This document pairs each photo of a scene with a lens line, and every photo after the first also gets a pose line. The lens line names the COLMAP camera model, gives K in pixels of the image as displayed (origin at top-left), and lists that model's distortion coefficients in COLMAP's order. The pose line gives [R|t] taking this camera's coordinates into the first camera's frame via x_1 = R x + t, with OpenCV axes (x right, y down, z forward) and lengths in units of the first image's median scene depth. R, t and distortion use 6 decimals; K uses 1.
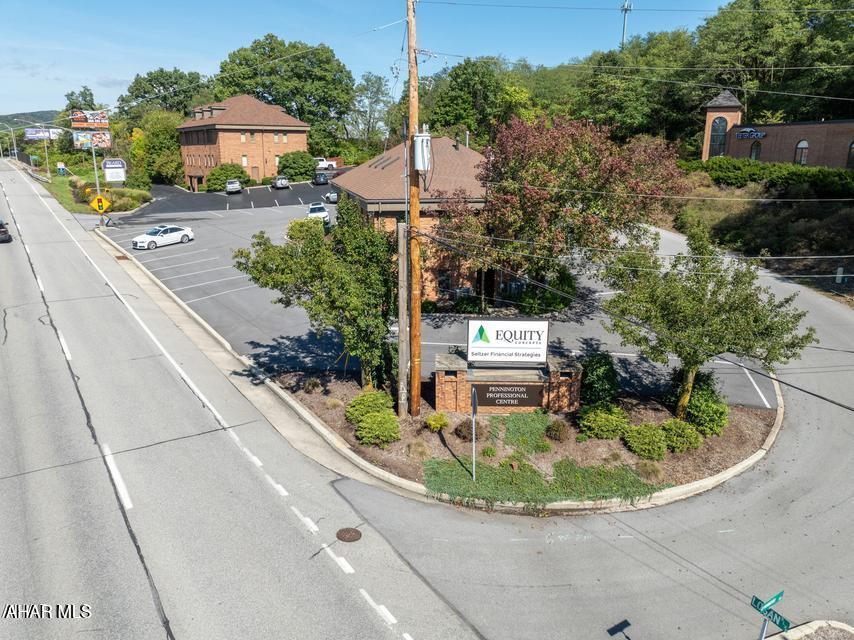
lens RADIAL K [[604.8, 0, 427.0], [0, 604.8, 320.0], [0, 0, 1]] dist [-0.047457, 0.002998]
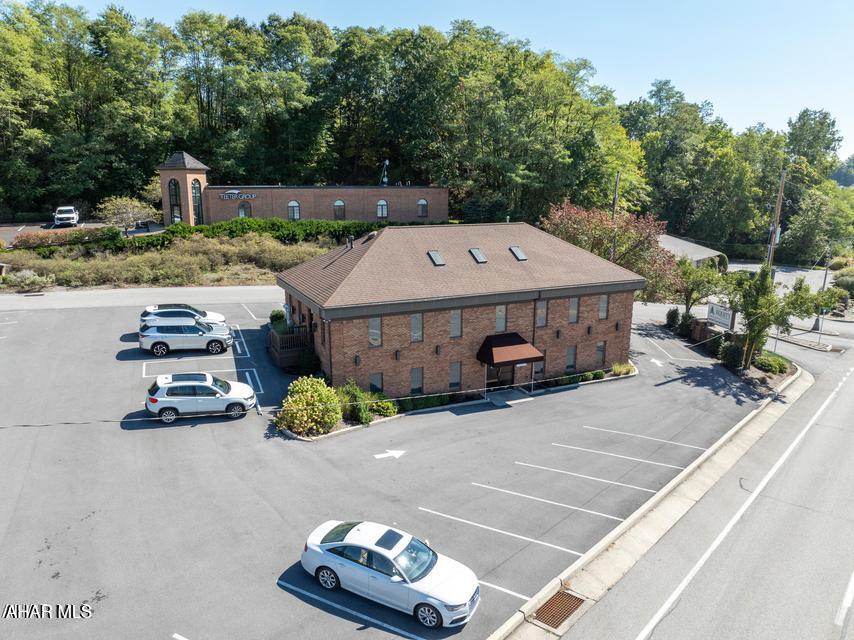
lens RADIAL K [[604.8, 0, 427.0], [0, 604.8, 320.0], [0, 0, 1]] dist [-0.040281, 0.007742]
pose [[-0.210691, -0.226736, 0.950894, -0.511930], [0.255655, 0.926095, 0.277469, -0.248197], [-0.943530, 0.301561, -0.137154, 0.690825]]
